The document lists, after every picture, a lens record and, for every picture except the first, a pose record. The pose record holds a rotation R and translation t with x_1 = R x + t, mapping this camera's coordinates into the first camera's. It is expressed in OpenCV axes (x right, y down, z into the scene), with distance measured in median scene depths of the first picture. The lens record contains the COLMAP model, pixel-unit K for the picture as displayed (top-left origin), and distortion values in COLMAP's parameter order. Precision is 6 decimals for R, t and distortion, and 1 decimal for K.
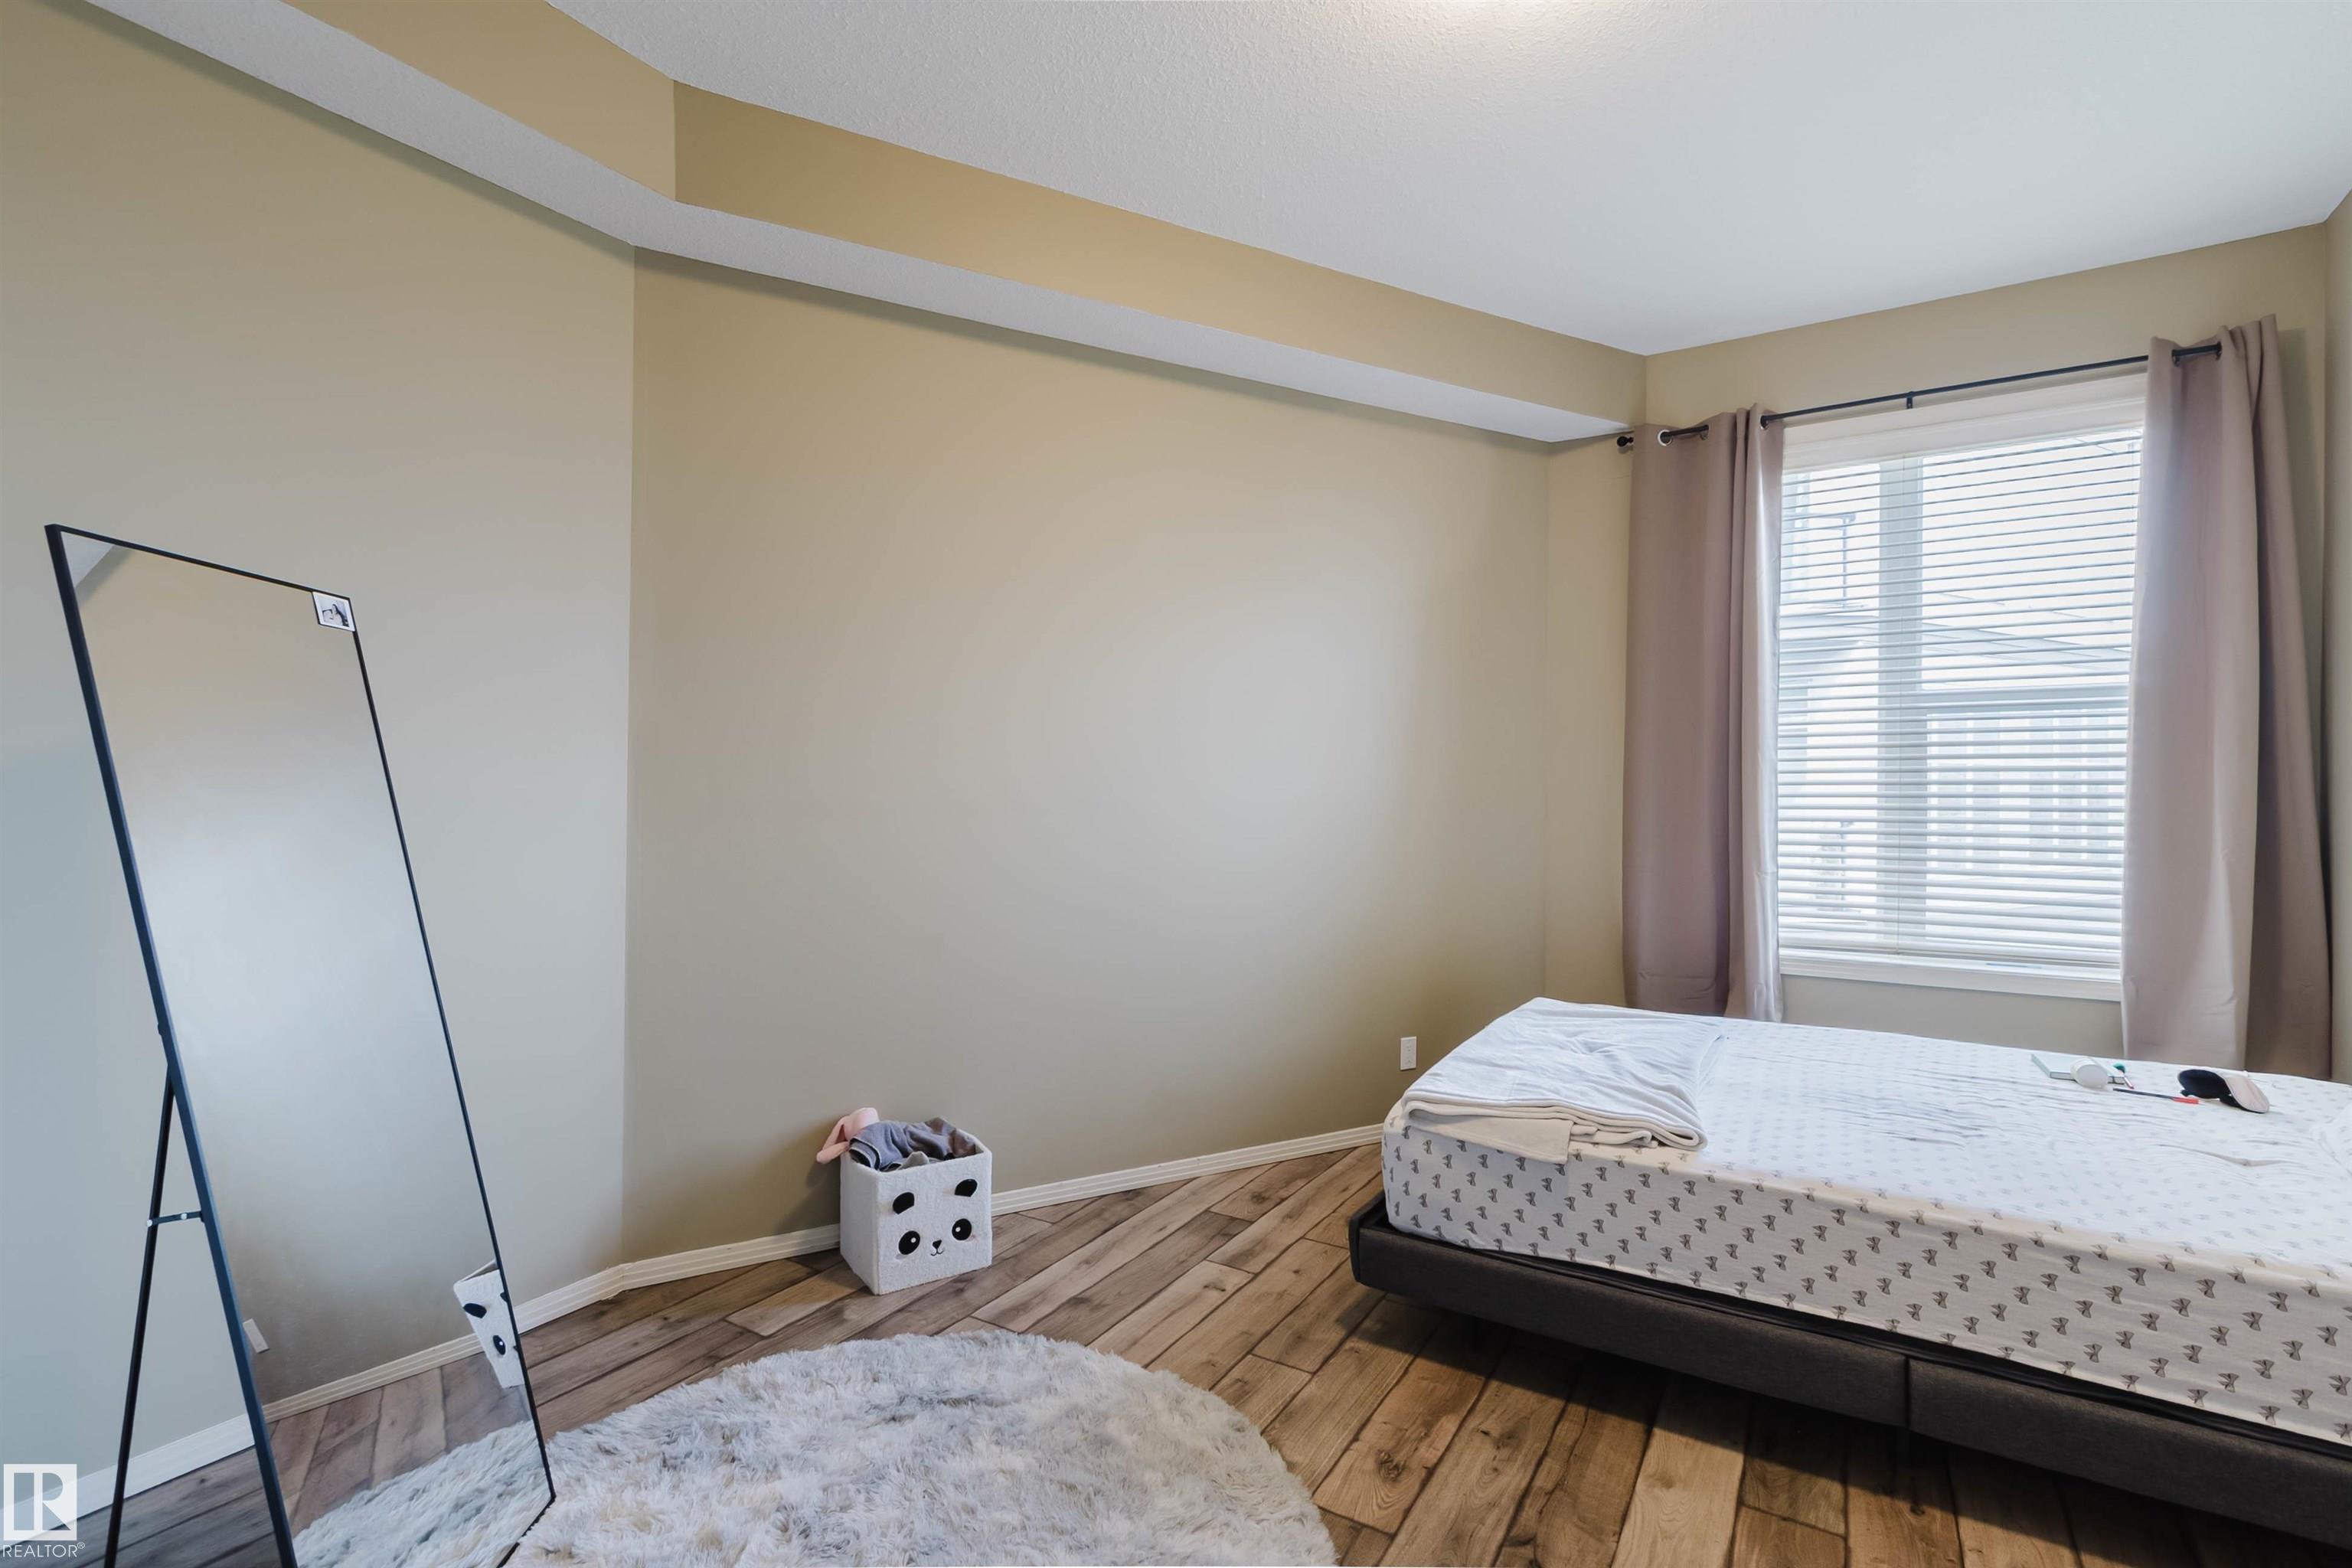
lens RADIAL K [[1060.9, 0, 1168.7], [0, 1060.9, 782.5], [0, 0, 1]] dist [-0.000234, -0.000752]
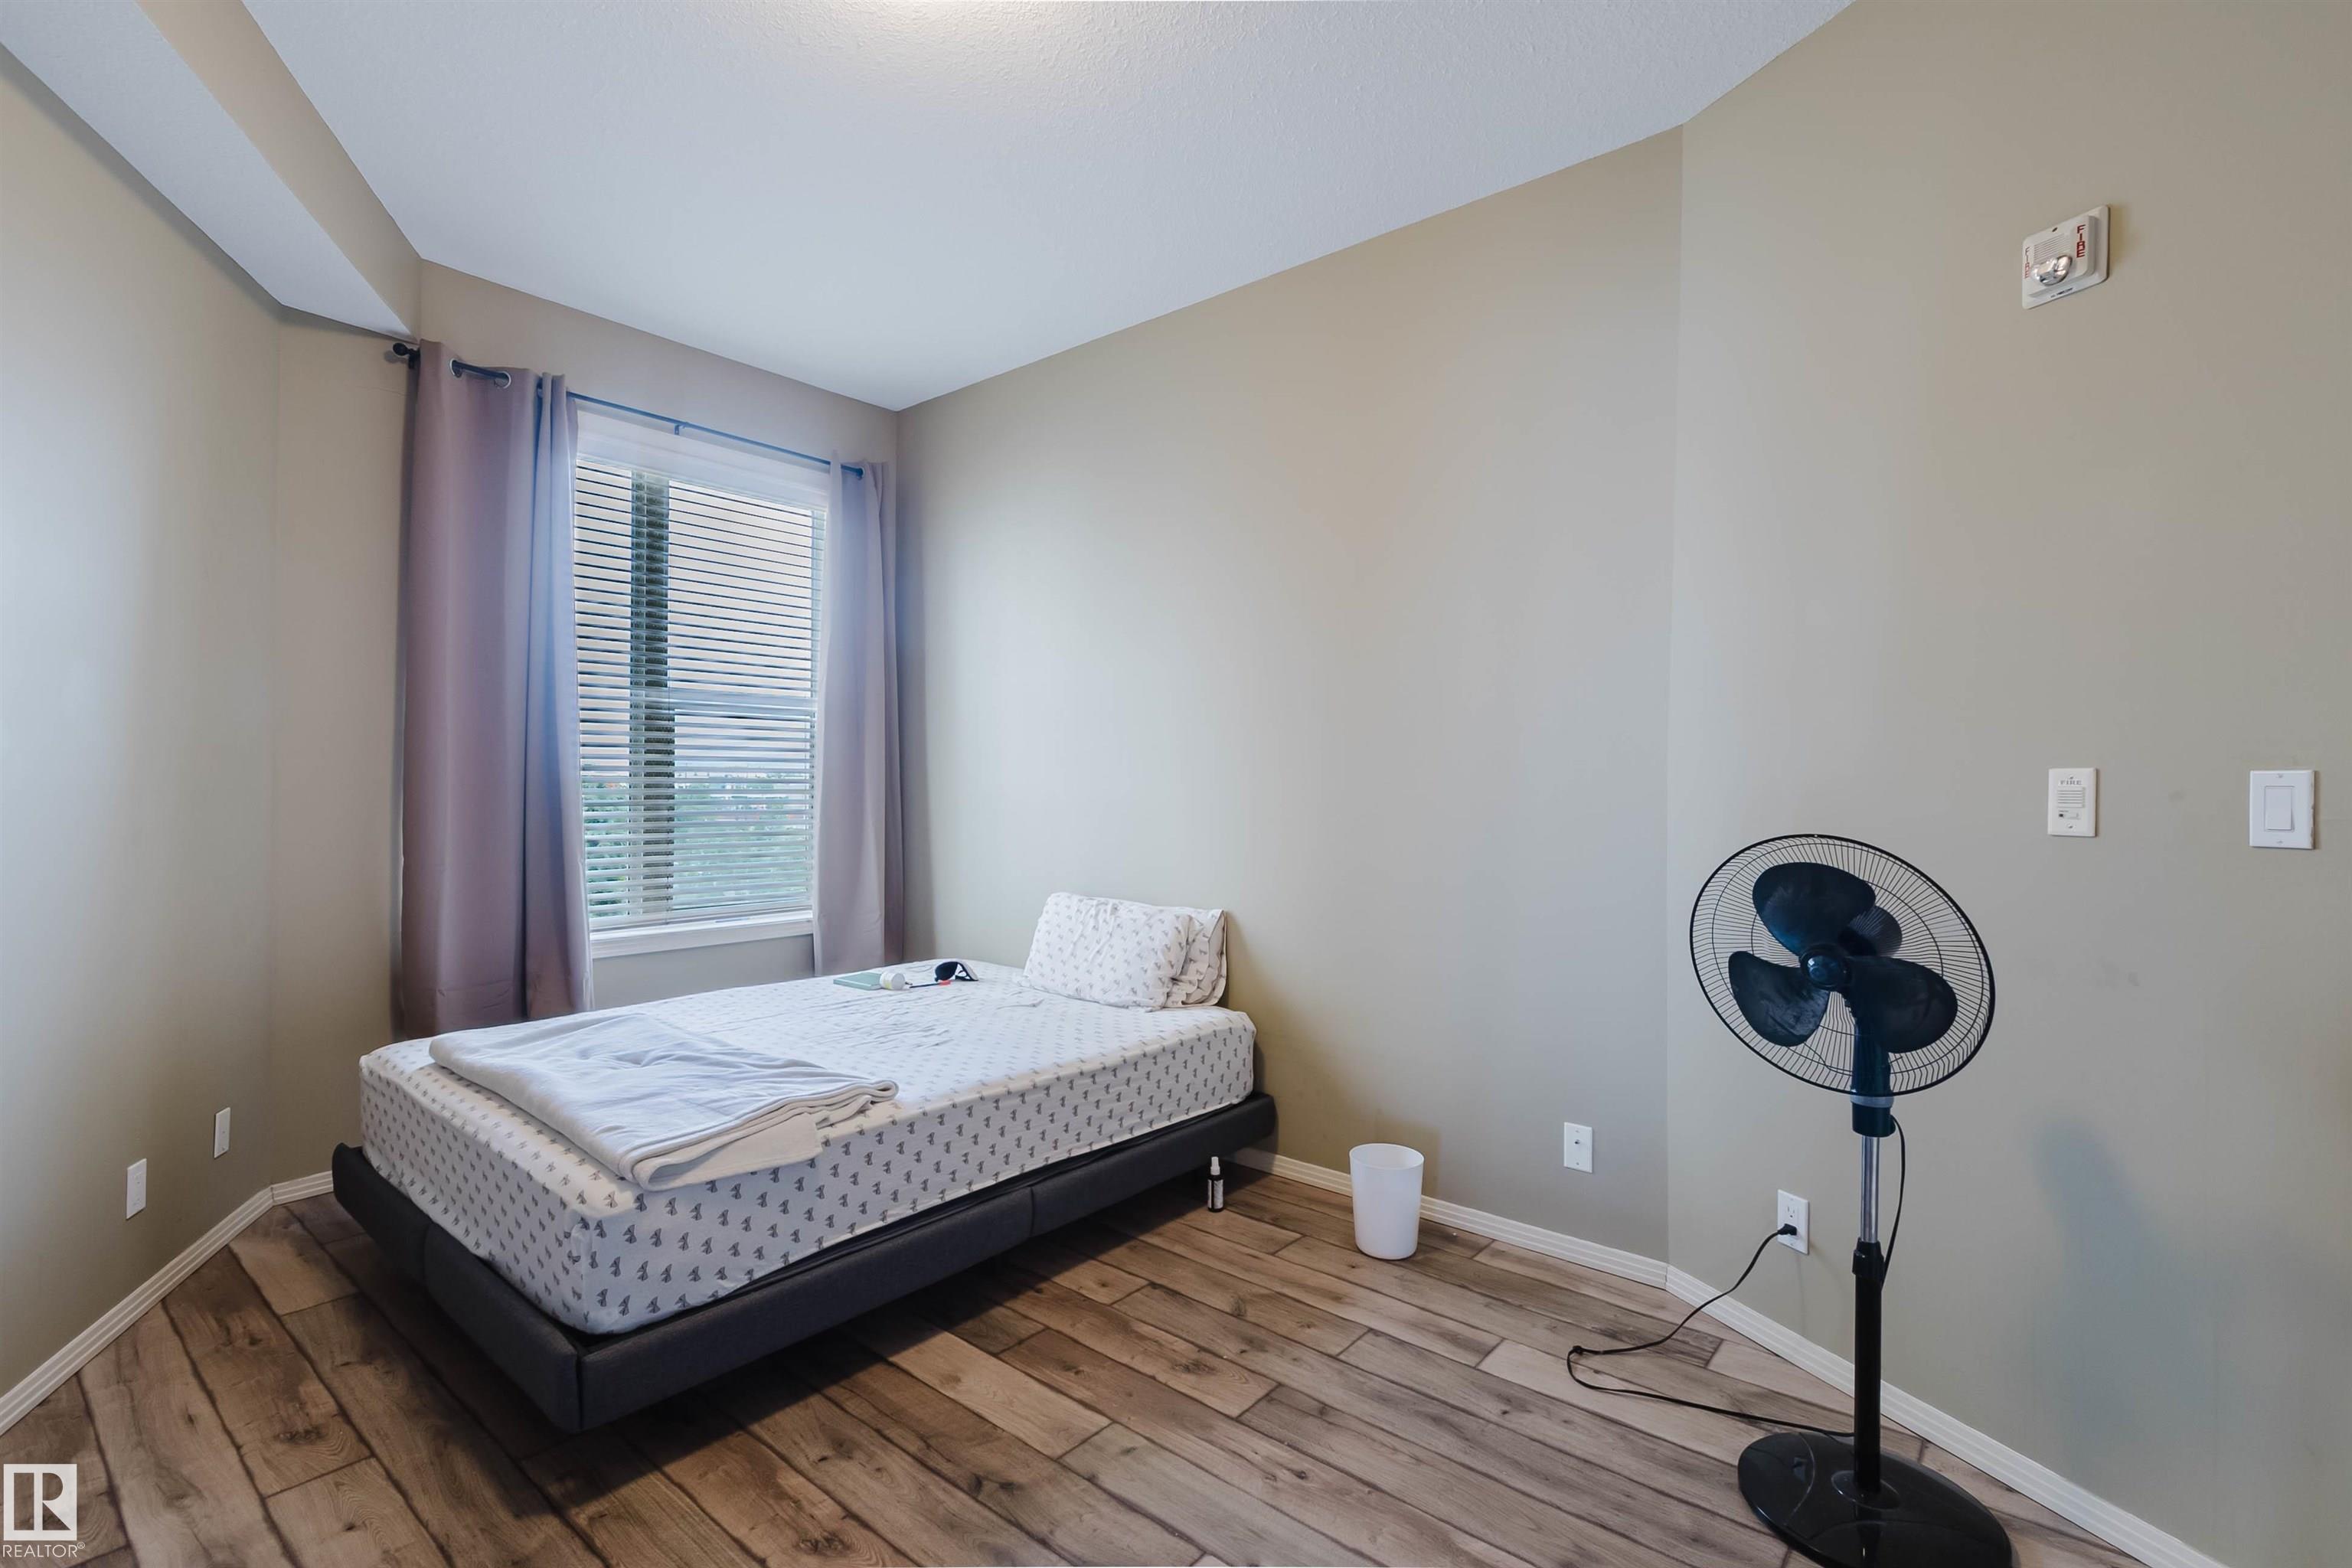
lens RADIAL K [[1060.9, 0, 1168.7], [0, 1060.9, 782.5], [0, 0, 1]] dist [-0.000234, -0.000752]
pose [[0.138993, -0.002287, 0.990291, -0.560034], [-0.014337, 0.999888, 0.004321, 0.002639], [-0.990190, -0.014798, 0.138945, 0.542146]]
